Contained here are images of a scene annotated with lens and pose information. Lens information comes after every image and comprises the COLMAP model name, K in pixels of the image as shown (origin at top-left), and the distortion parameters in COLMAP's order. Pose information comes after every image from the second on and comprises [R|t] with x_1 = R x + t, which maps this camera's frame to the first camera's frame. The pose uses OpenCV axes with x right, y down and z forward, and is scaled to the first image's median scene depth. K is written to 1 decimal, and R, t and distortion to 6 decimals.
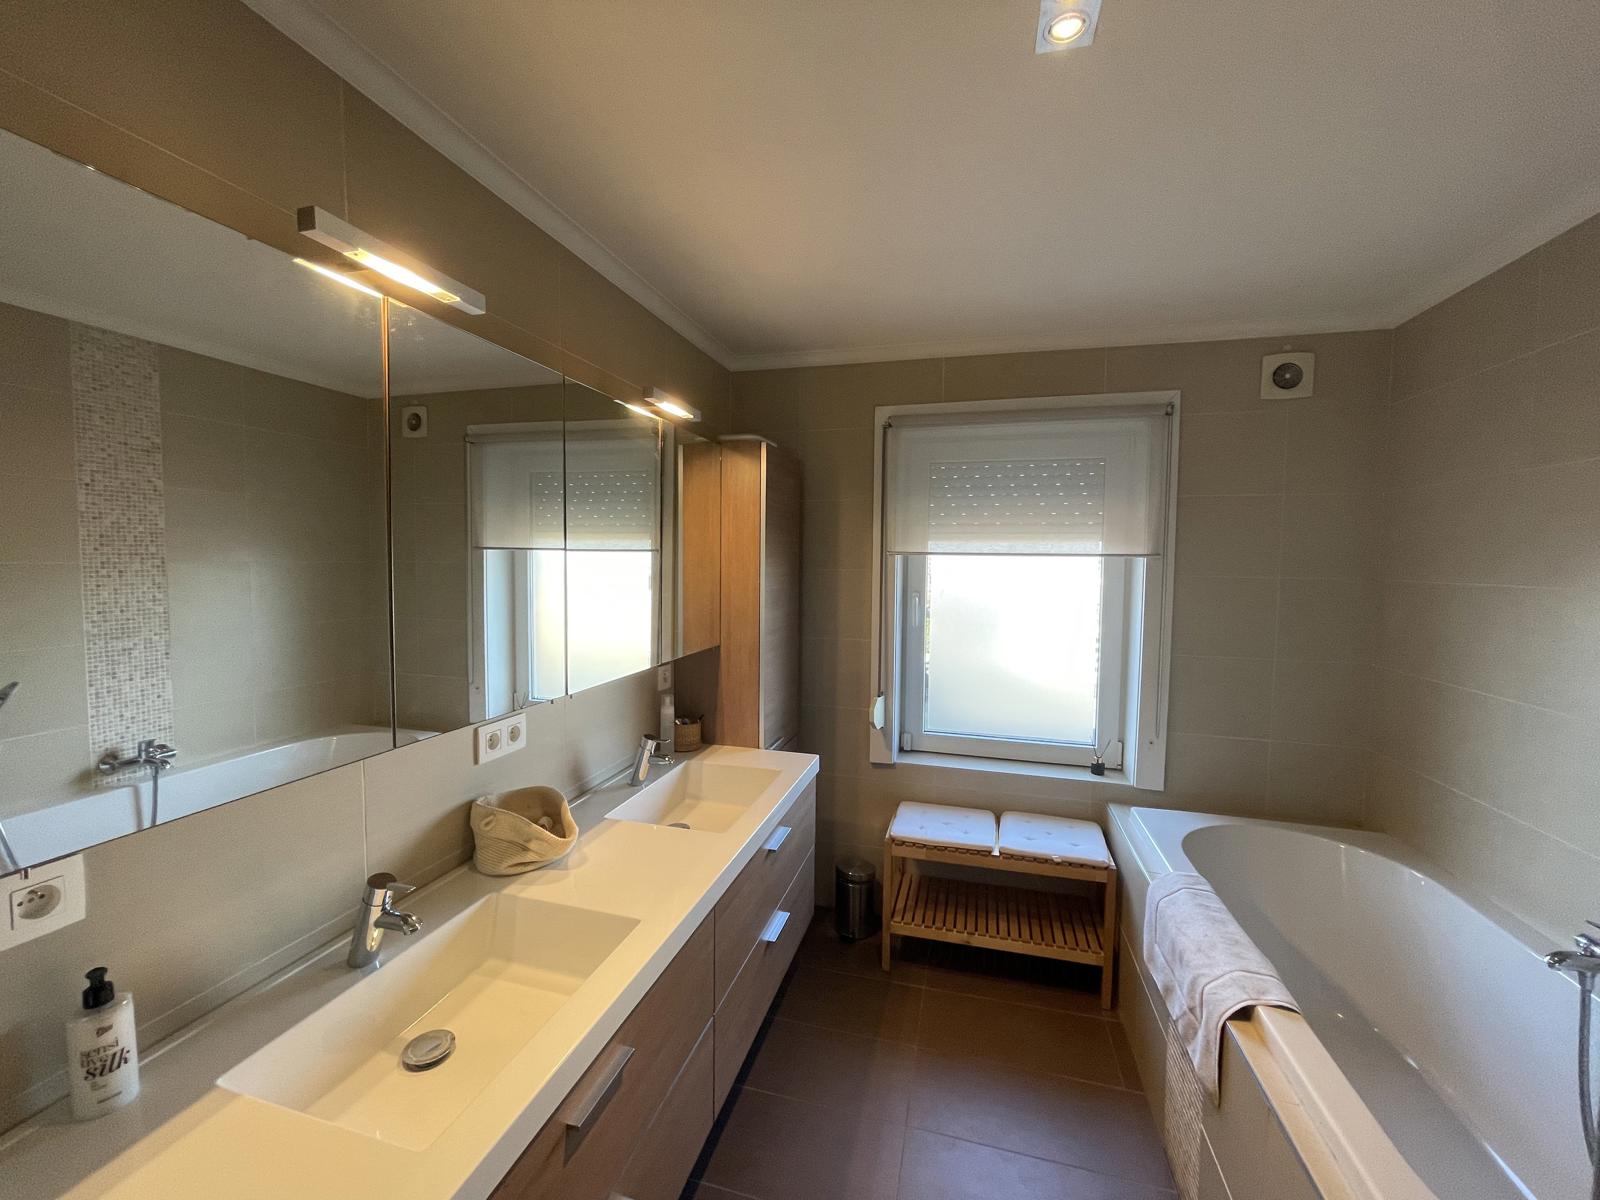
lens RADIAL K [[647.5, 0, 802.3], [0, 647.5, 593.5], [0, 0, 1]] dist [-0.001631, 0.000646]
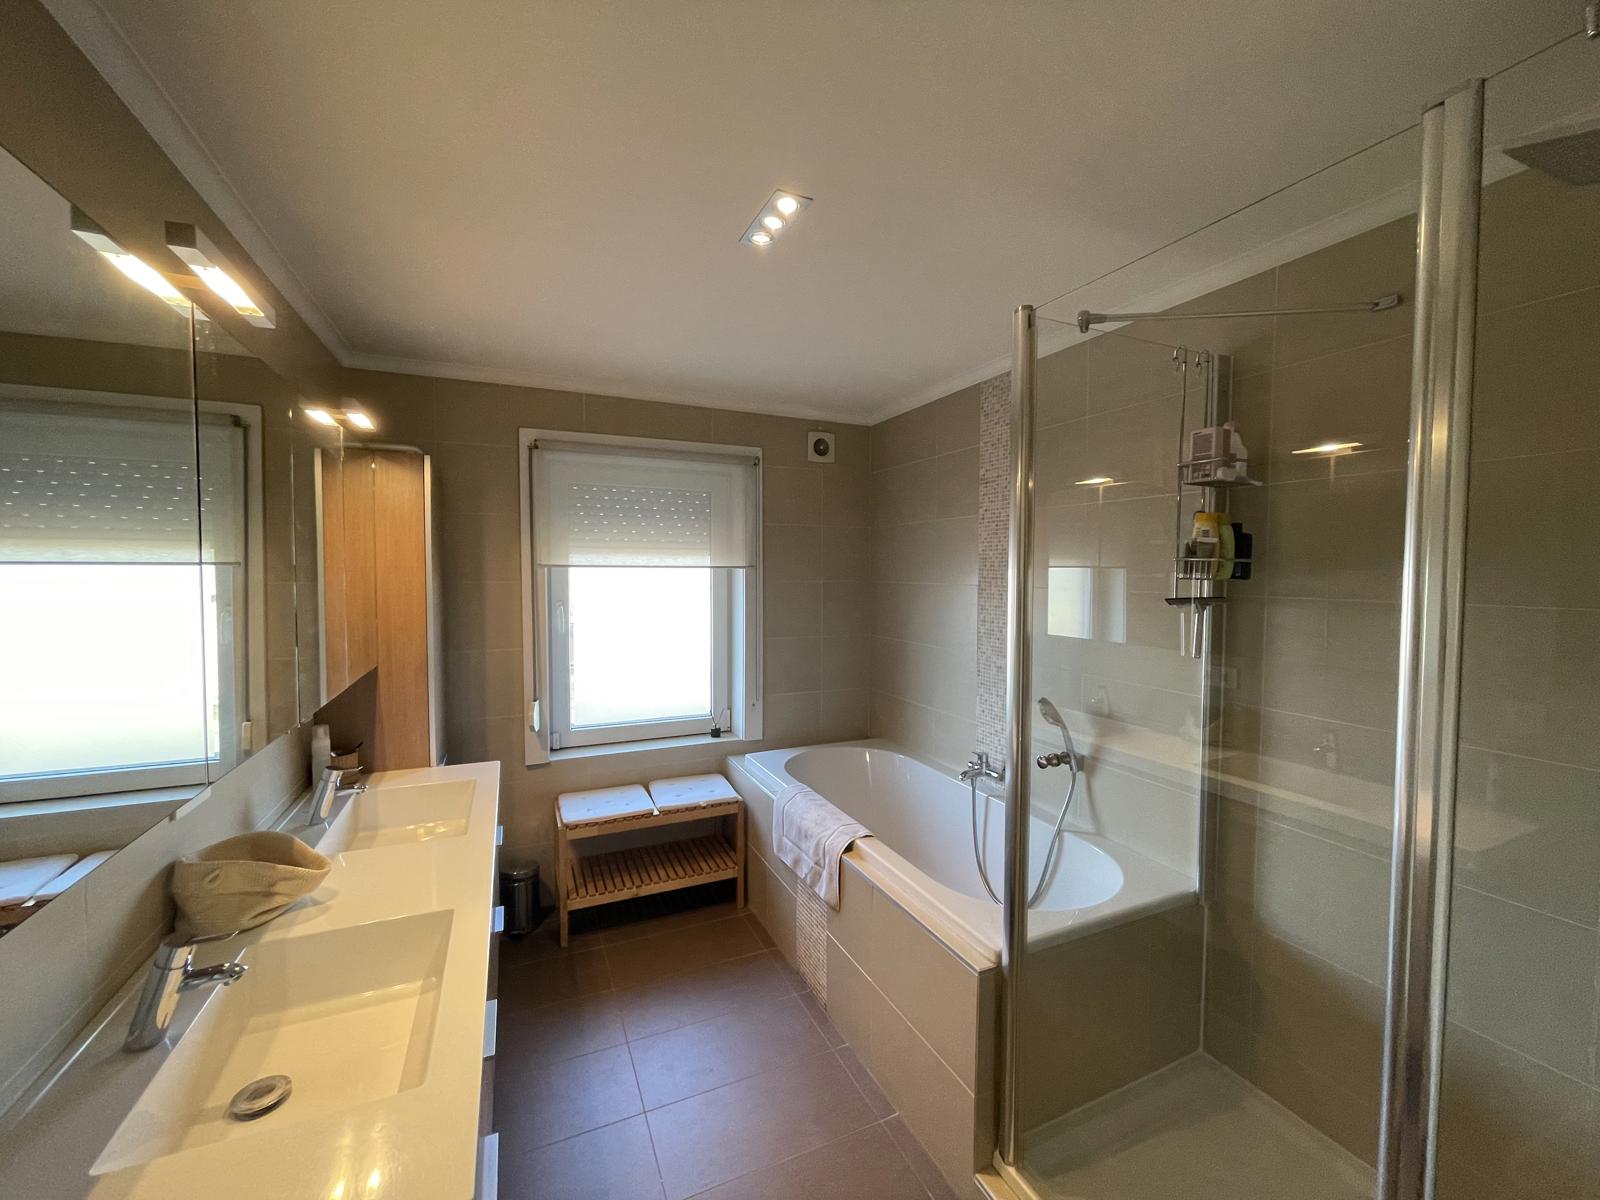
lens RADIAL K [[647.5, 0, 795.2], [0, 647.5, 598.1], [0, 0, 1]] dist [-0.001631, 0.000646]
pose [[0.771230, -0.035428, 0.635570, -0.254944], [0.040832, 0.999147, 0.006147, 0.001474], [-0.635246, 0.021211, 0.772019, -0.109801]]
